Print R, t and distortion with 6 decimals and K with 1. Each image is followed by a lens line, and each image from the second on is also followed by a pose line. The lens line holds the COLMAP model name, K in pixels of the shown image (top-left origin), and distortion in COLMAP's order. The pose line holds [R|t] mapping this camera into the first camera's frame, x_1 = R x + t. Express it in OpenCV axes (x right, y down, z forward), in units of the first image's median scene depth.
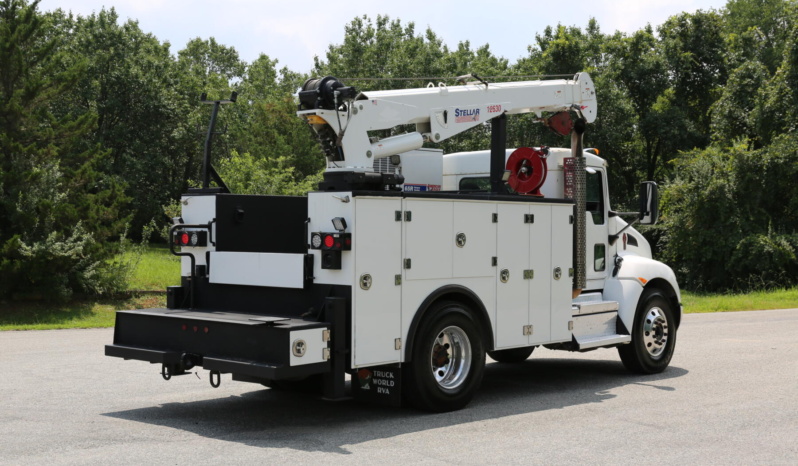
lens RADIAL K [[1109.7, 0, 444.5], [0, 1109.7, 233.8], [0, 0, 1]] dist [0.032210, 0.104877]
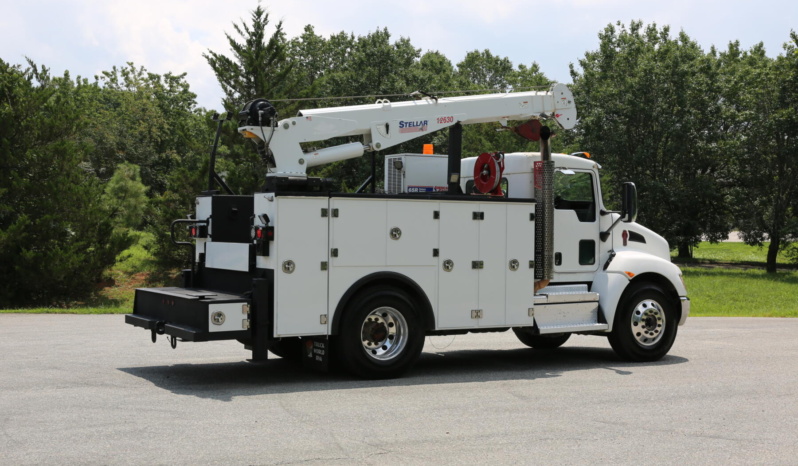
lens RADIAL K [[1109.7, 0, 444.5], [0, 1109.7, 233.8], [0, 0, 1]] dist [0.032210, 0.104877]
pose [[0.954234, 0.004728, -0.299022, 0.363257], [-0.005784, 0.999980, -0.002644, 0.007572], [0.299004, 0.004252, 0.954242, -0.088157]]
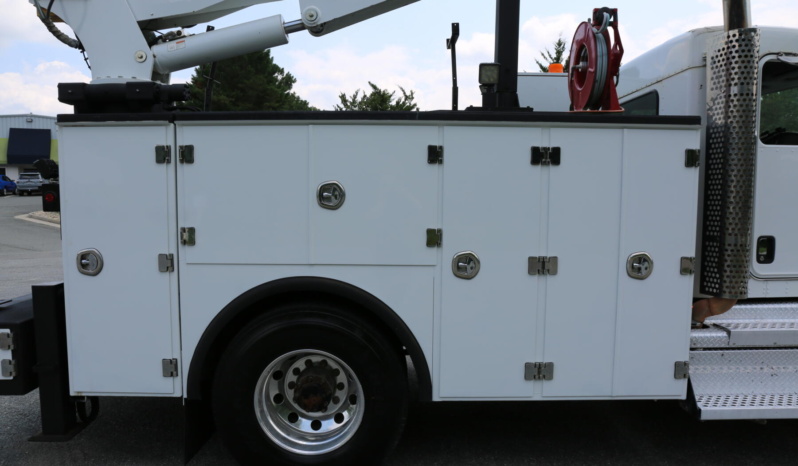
lens RADIAL K [[529.1, 0, 415.3], [0, 529.1, 232.6], [0, 0, 1]] dist [-0.120205, 0.075207]
pose [[0.647913, 0.054205, -0.759783, 0.208763], [-0.004327, 0.997711, 0.067489, 0.004895], [0.761702, -0.040440, 0.646664, 0.760001]]
